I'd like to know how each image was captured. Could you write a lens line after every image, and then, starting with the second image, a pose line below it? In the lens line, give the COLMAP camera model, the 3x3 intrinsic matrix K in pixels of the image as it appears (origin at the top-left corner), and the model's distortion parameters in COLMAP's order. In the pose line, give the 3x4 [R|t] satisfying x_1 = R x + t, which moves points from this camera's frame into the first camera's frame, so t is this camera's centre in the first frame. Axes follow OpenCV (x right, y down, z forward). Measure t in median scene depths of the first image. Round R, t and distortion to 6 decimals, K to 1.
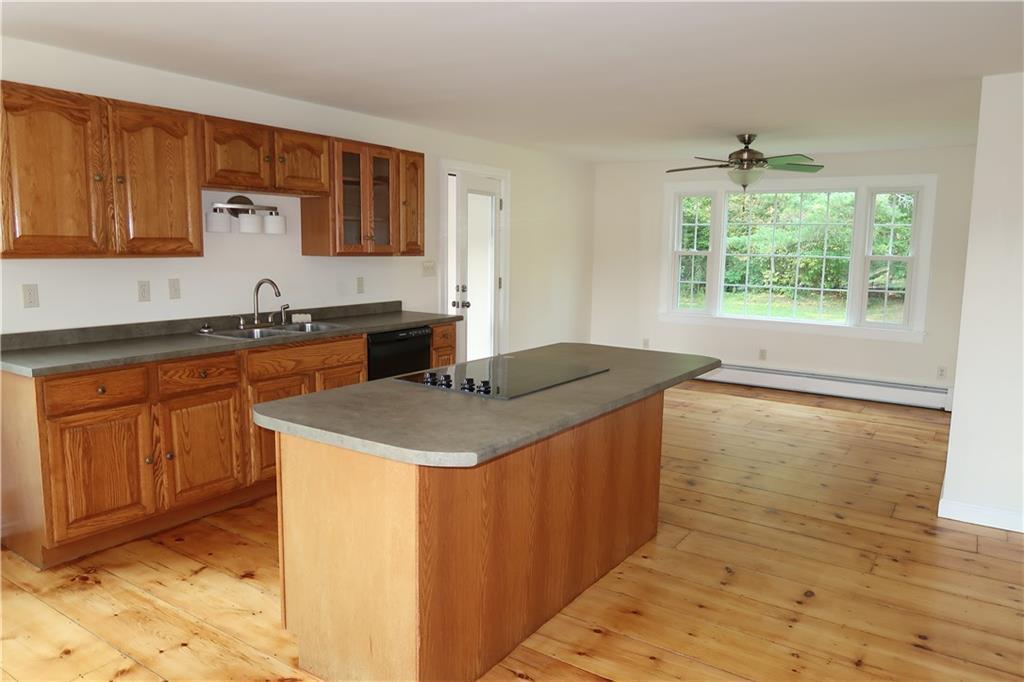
lens RADIAL K [[709.0, 0, 512.0], [0, 709.0, 341.0], [0, 0, 1]] dist [0.000168, 0.001139]
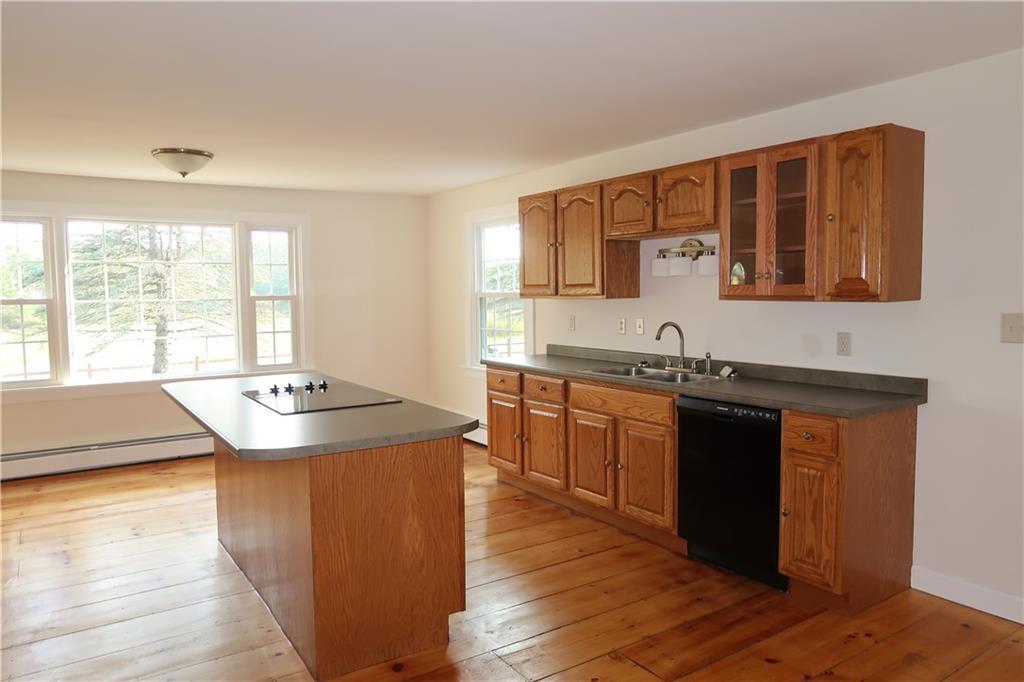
lens RADIAL K [[709.0, 0, 512.0], [0, 709.0, 341.0], [0, 0, 1]] dist [0.000168, 0.001139]
pose [[-0.378271, 0.056962, -0.923941, 0.620566], [-0.118197, 0.986963, 0.109239, -0.137956], [0.918118, 0.150529, -0.366607, 1.118863]]
